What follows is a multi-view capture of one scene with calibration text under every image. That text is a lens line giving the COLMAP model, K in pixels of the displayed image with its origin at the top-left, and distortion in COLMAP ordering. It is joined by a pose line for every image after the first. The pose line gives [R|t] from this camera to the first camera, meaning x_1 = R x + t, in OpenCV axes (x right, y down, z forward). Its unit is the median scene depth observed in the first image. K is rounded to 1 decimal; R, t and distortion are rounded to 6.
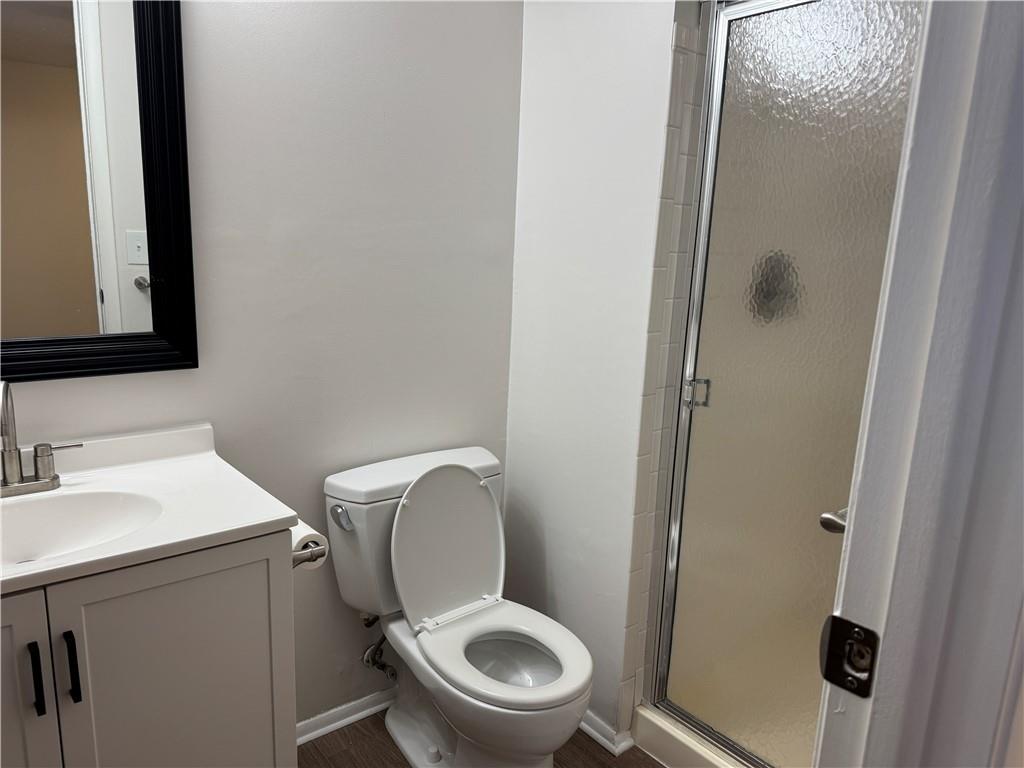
lens RADIAL K [[721.0, 0, 511.6], [0, 721.0, 386.3], [0, 0, 1]] dist [0.057117, -0.075483]
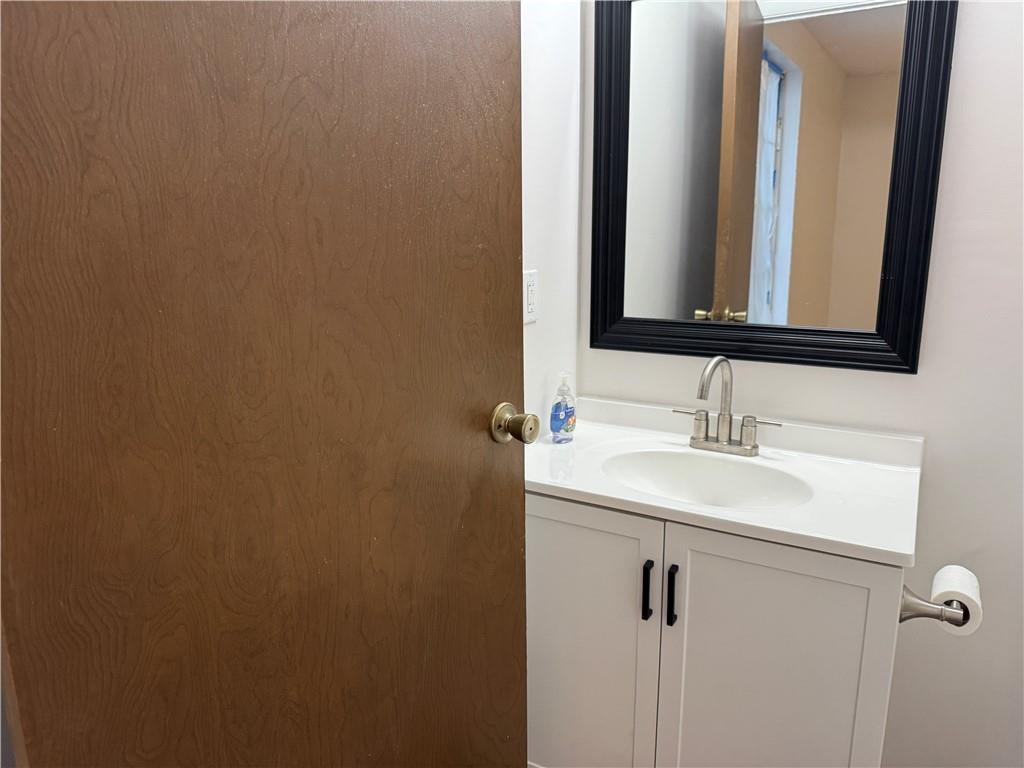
lens RADIAL K [[721.0, 0, 511.6], [0, 721.0, 386.3], [0, 0, 1]] dist [0.057117, -0.075483]
pose [[0.351876, 0.164167, -0.921538, 0.267091], [-0.166450, 0.979784, 0.110986, -0.030785], [0.921129, 0.114337, 0.372088, 0.205133]]
